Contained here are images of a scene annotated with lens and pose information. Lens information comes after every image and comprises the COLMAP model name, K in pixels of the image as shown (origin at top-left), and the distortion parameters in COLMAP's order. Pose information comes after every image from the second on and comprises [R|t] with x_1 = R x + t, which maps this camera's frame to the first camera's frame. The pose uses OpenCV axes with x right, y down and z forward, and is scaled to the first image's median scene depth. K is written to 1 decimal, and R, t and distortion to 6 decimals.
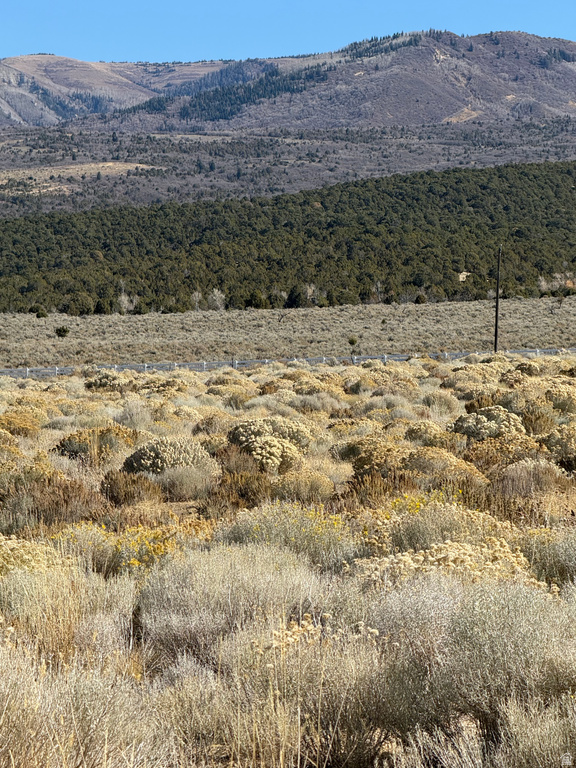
lens RADIAL K [[2672.2, 0, 288.0], [0, 2672.2, 384.0], [0, 0, 1]] dist [0.526913, -1.243875]
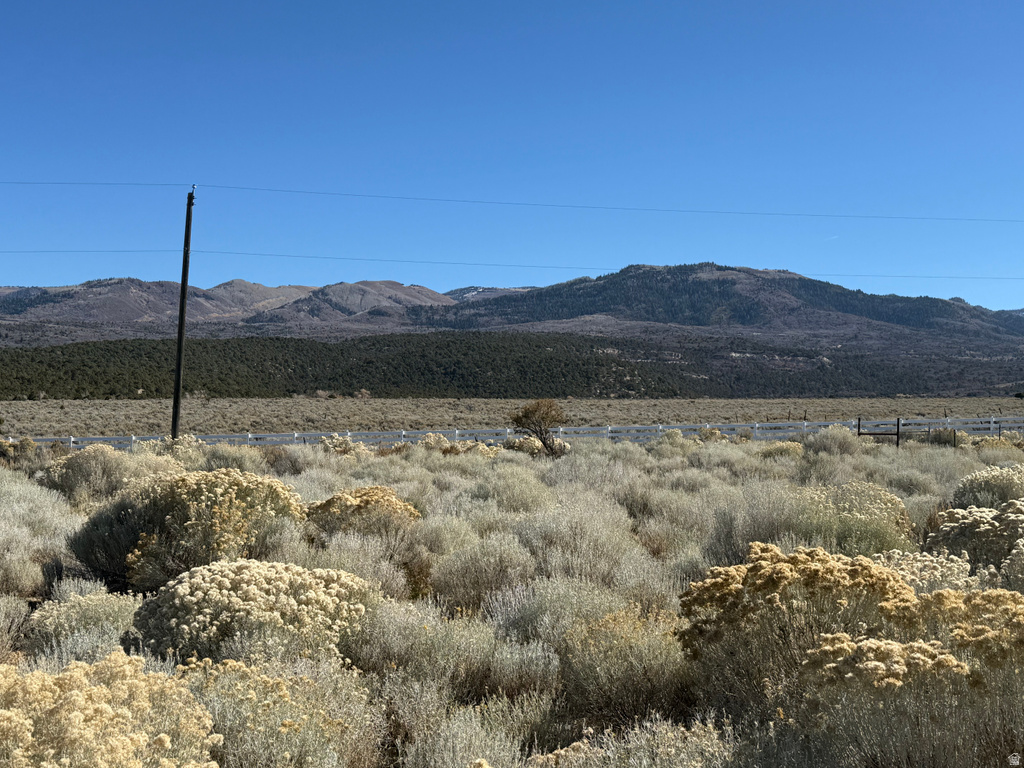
lens RADIAL K [[1143.5, 0, 512.0], [0, 1143.5, 384.0], [0, 0, 1]] dist [0.091016, -0.180552]
pose [[0.930017, 0.035746, 0.365773, 0.019218], [-0.014538, 0.998058, -0.060572, -0.003182], [-0.367228, 0.051016, 0.928731, 0.259190]]
